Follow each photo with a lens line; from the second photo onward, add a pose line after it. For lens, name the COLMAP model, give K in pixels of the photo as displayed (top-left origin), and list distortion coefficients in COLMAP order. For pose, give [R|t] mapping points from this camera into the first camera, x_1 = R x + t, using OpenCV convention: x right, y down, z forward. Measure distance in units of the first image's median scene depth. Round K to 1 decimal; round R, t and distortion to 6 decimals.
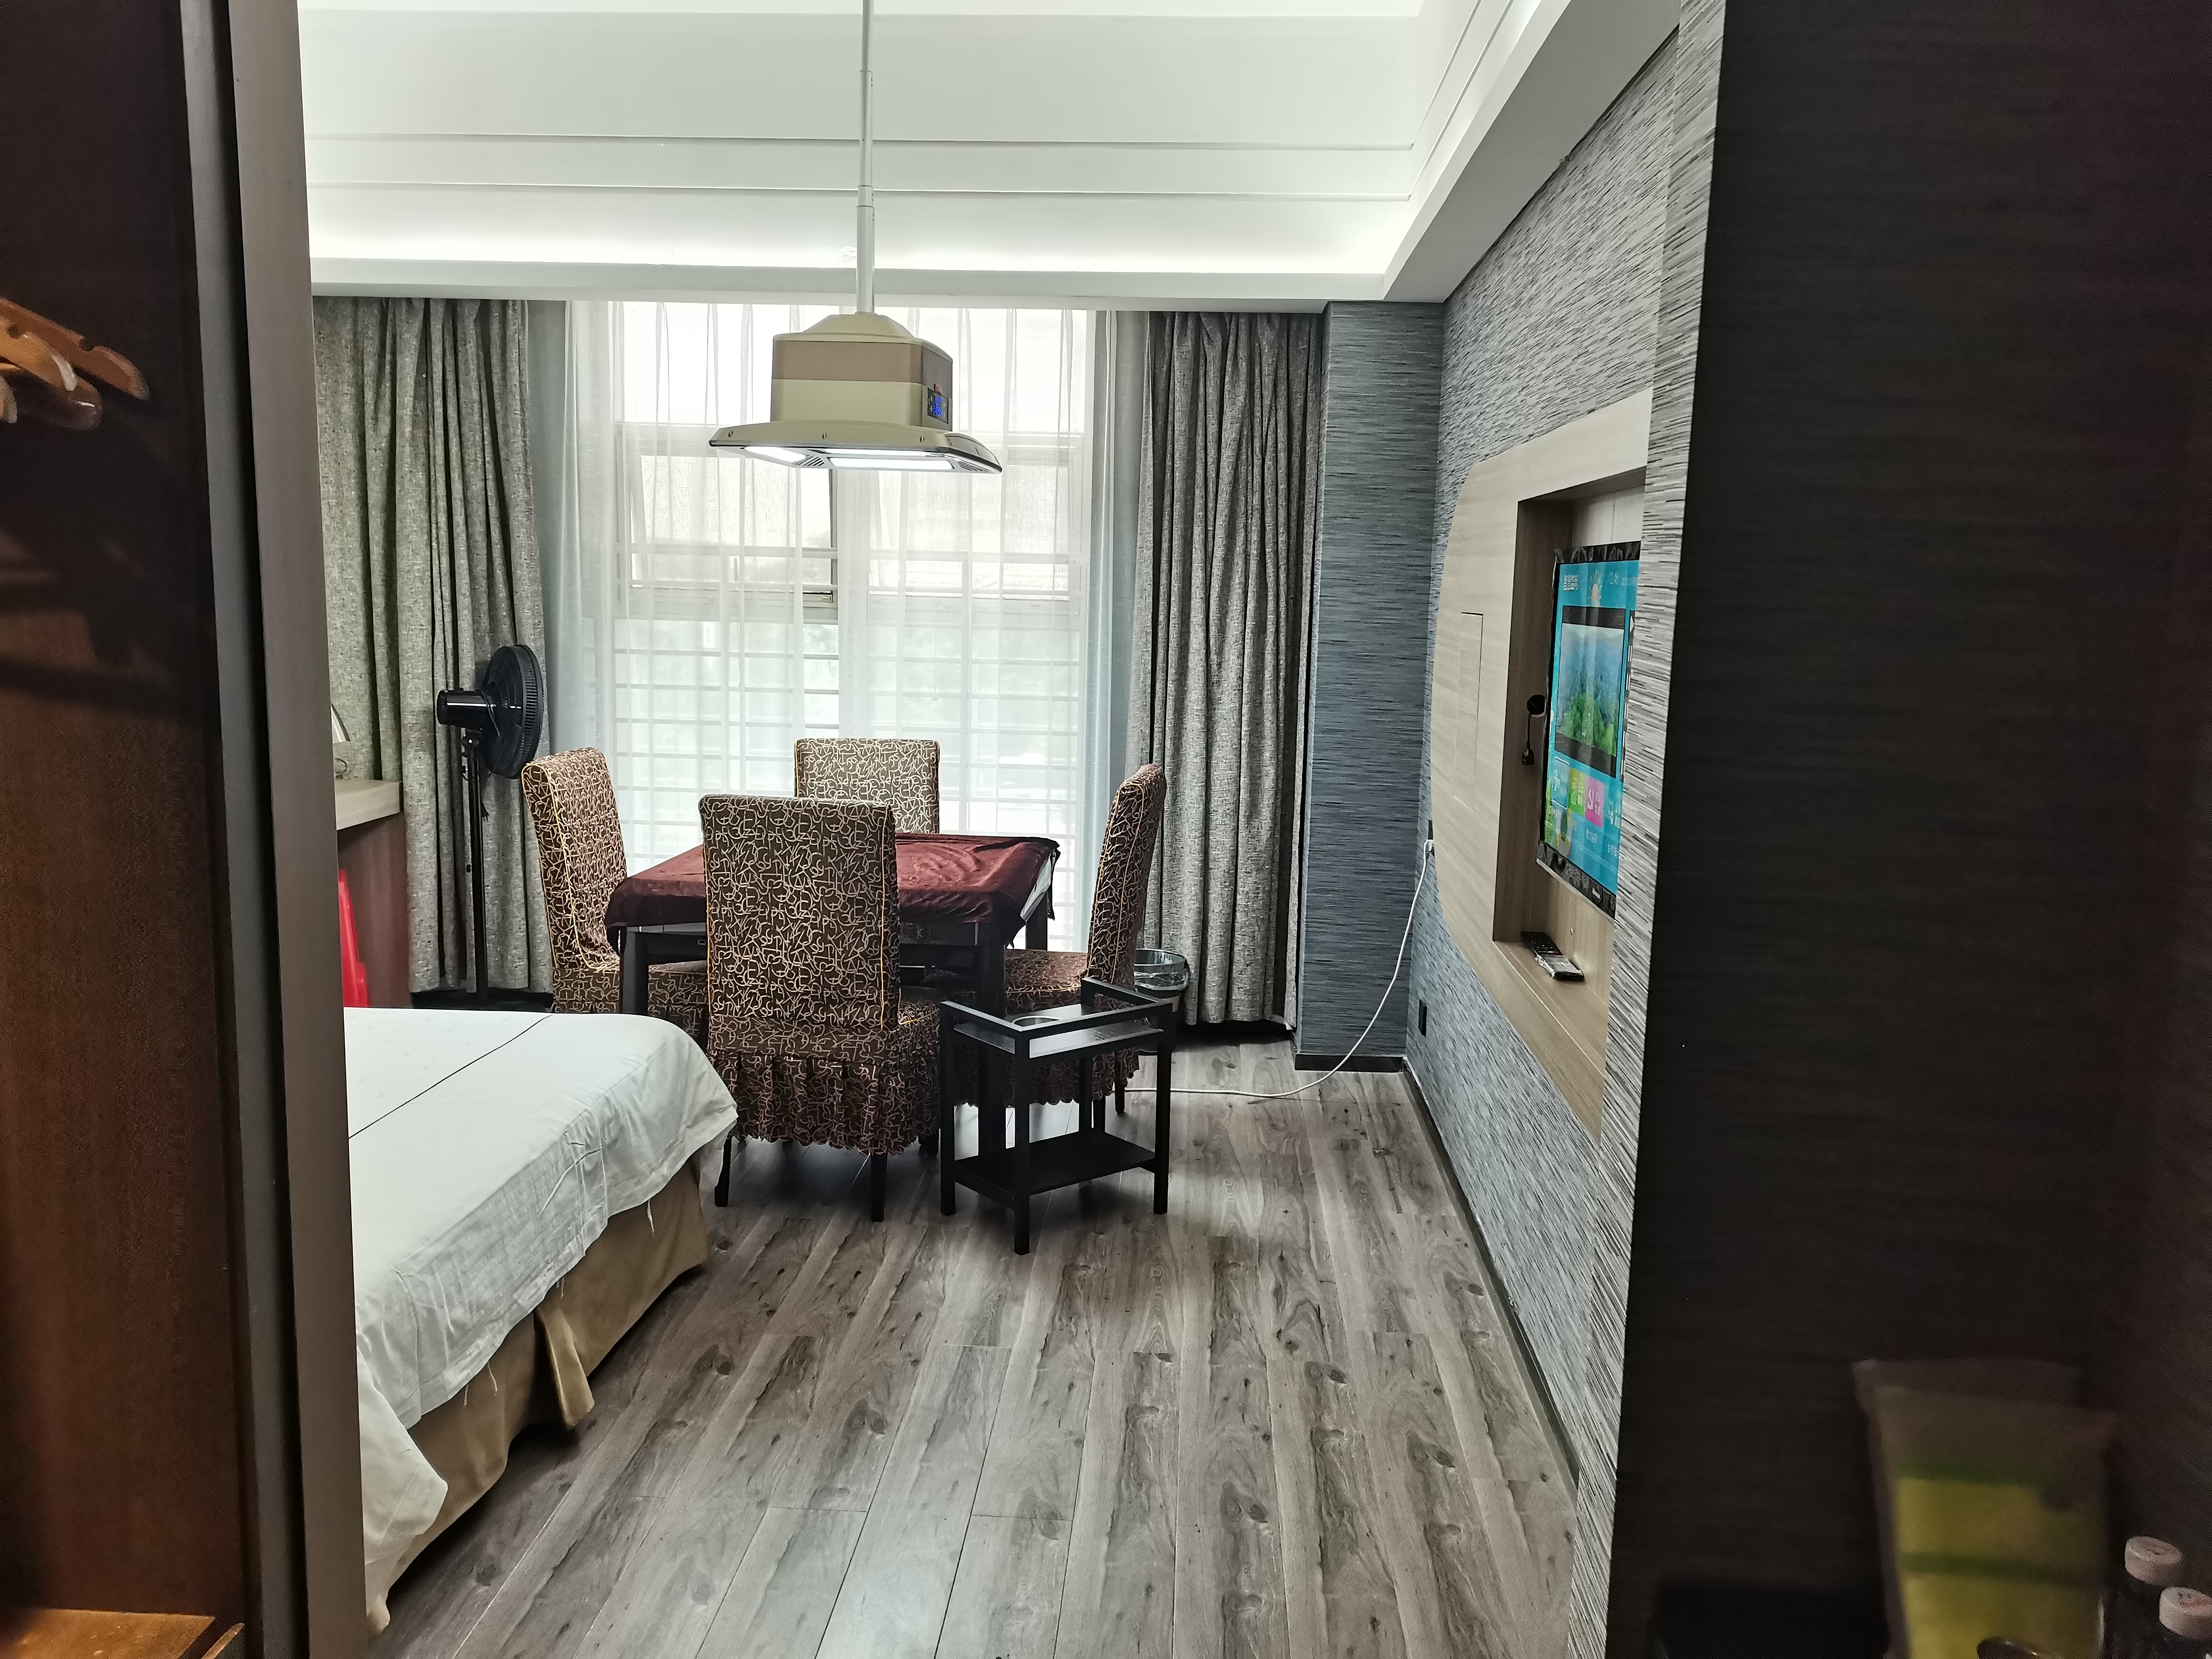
lens RADIAL K [[1690.2, 0, 1098.4], [0, 1690.2, 822.9], [0, 0, 1]] dist [0.071396, -0.081262]
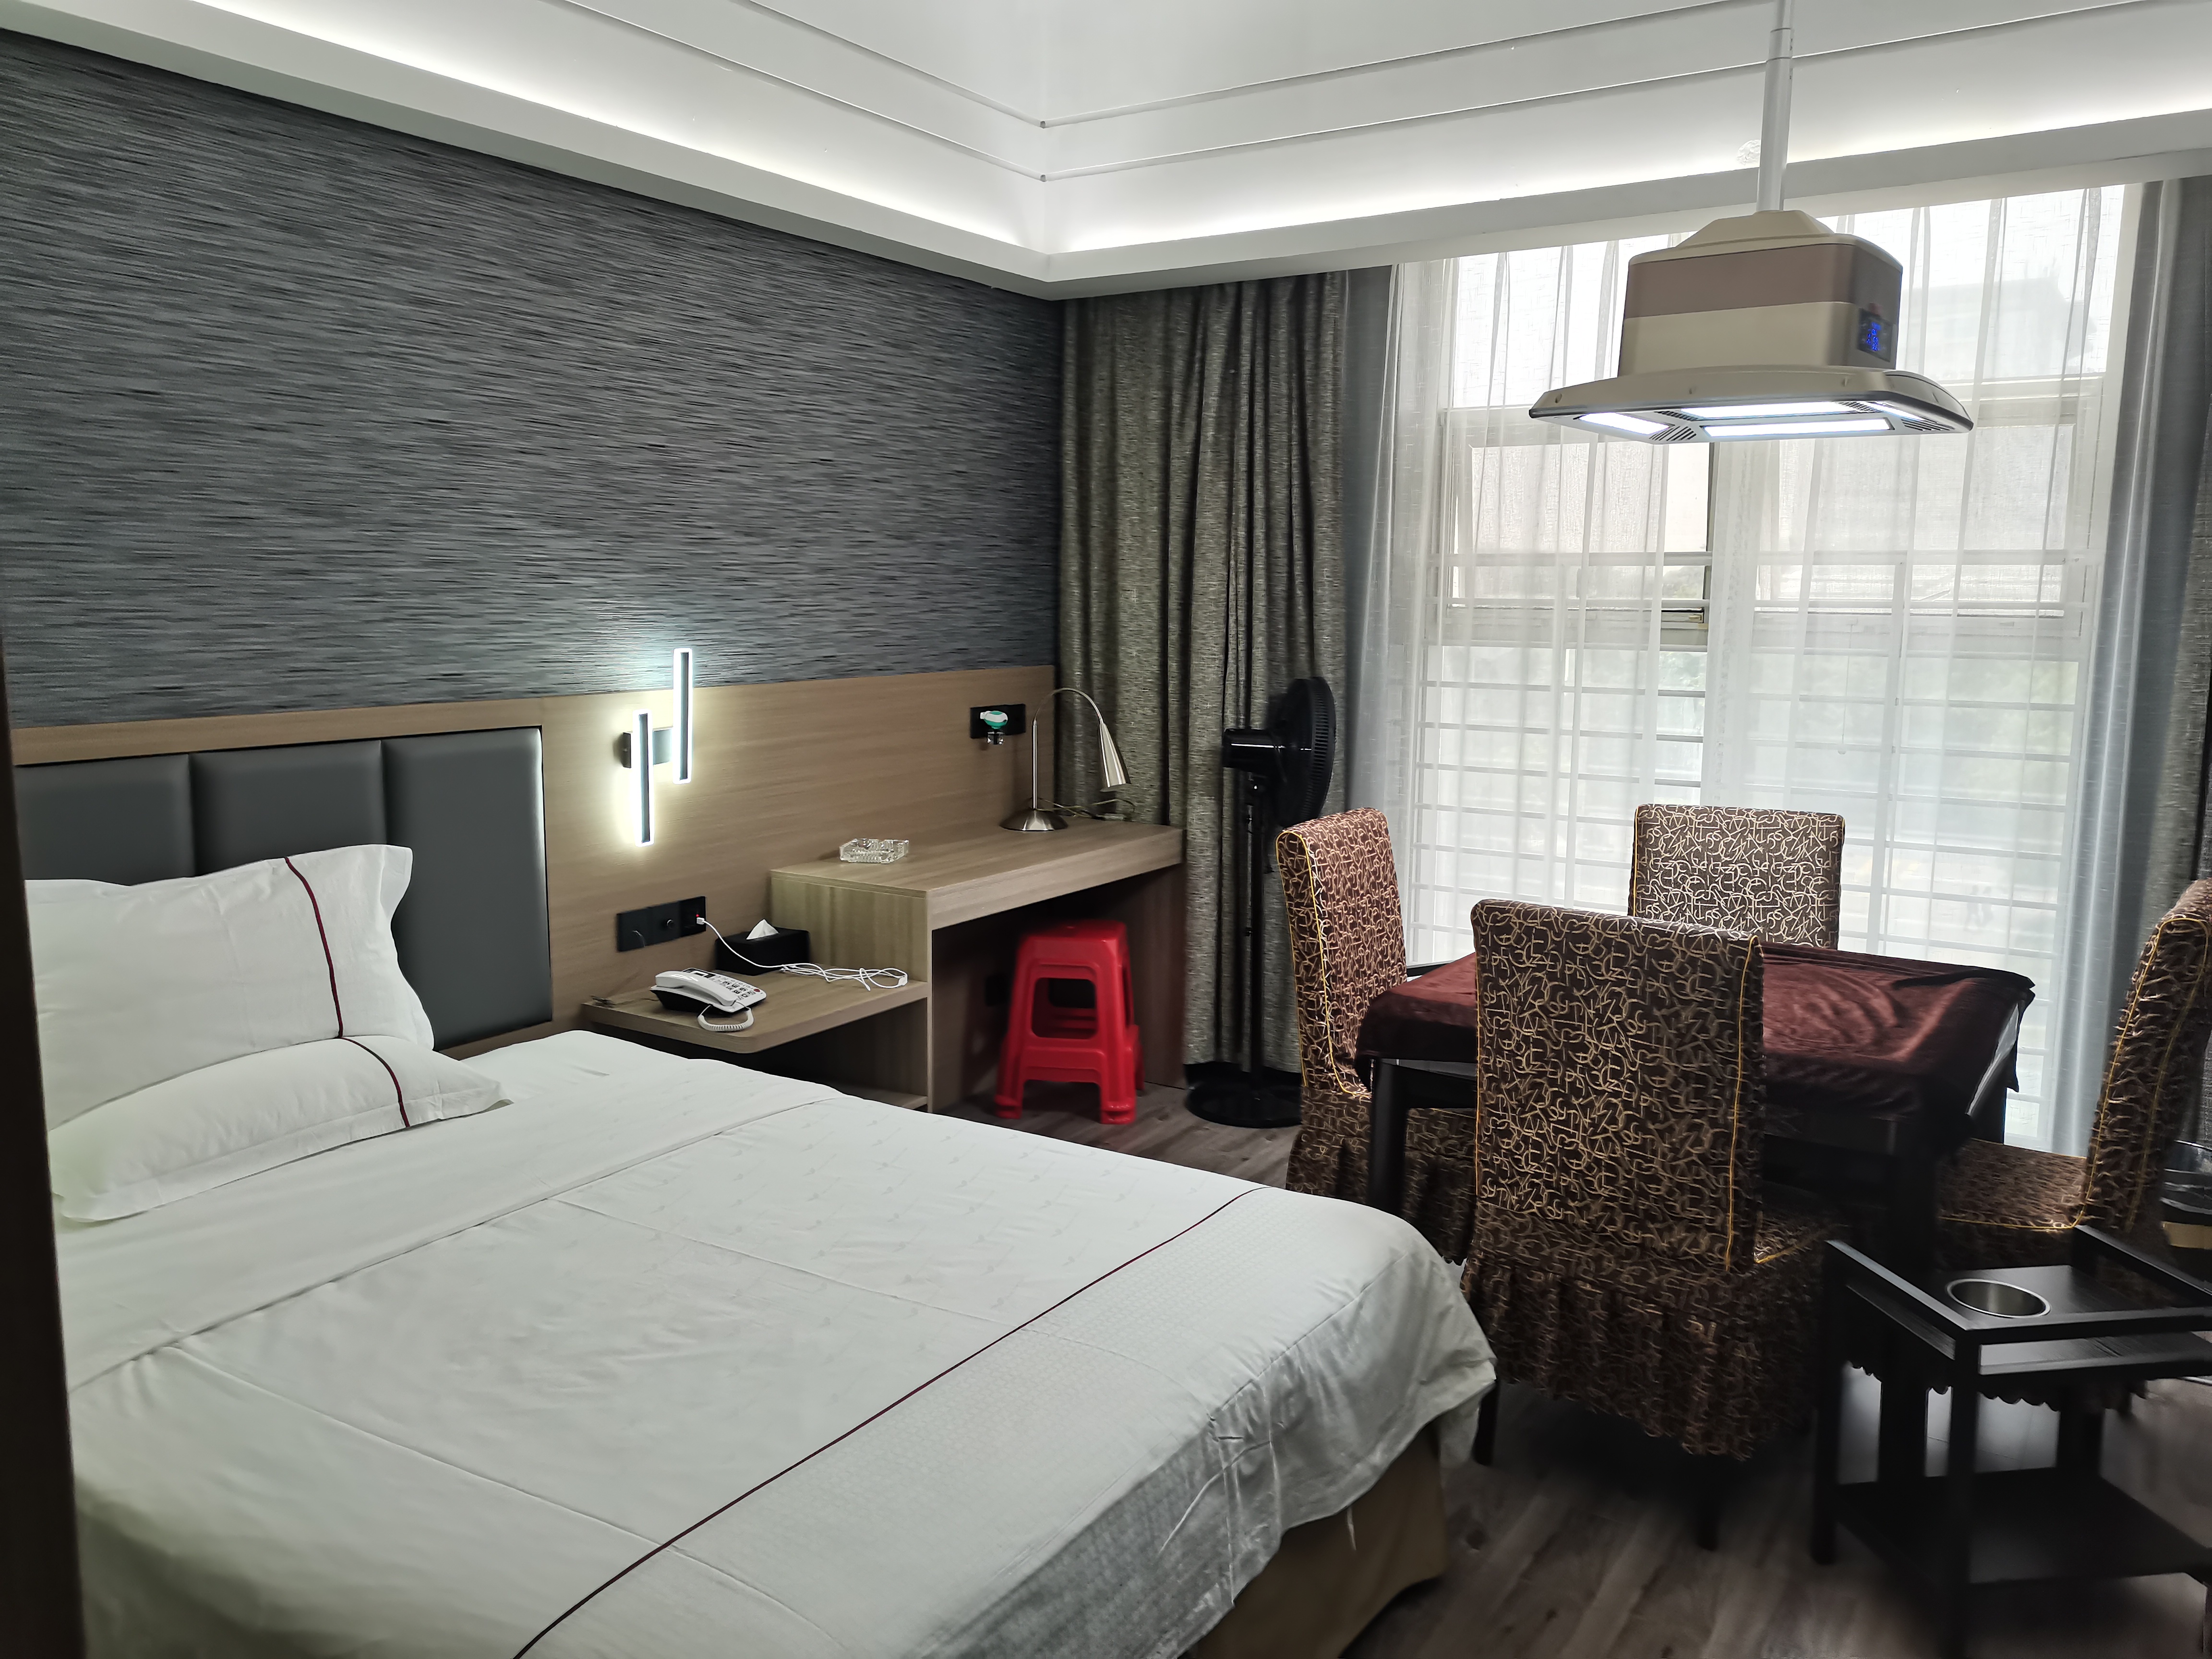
lens RADIAL K [[1690.2, 0, 1098.4], [0, 1690.2, 822.9], [0, 0, 1]] dist [0.071396, -0.081262]
pose [[0.874346, 0.051194, -0.482595, -0.021944], [-0.054883, 0.998472, 0.006483, -0.033341], [0.482189, 0.020818, 0.875820, 0.220327]]
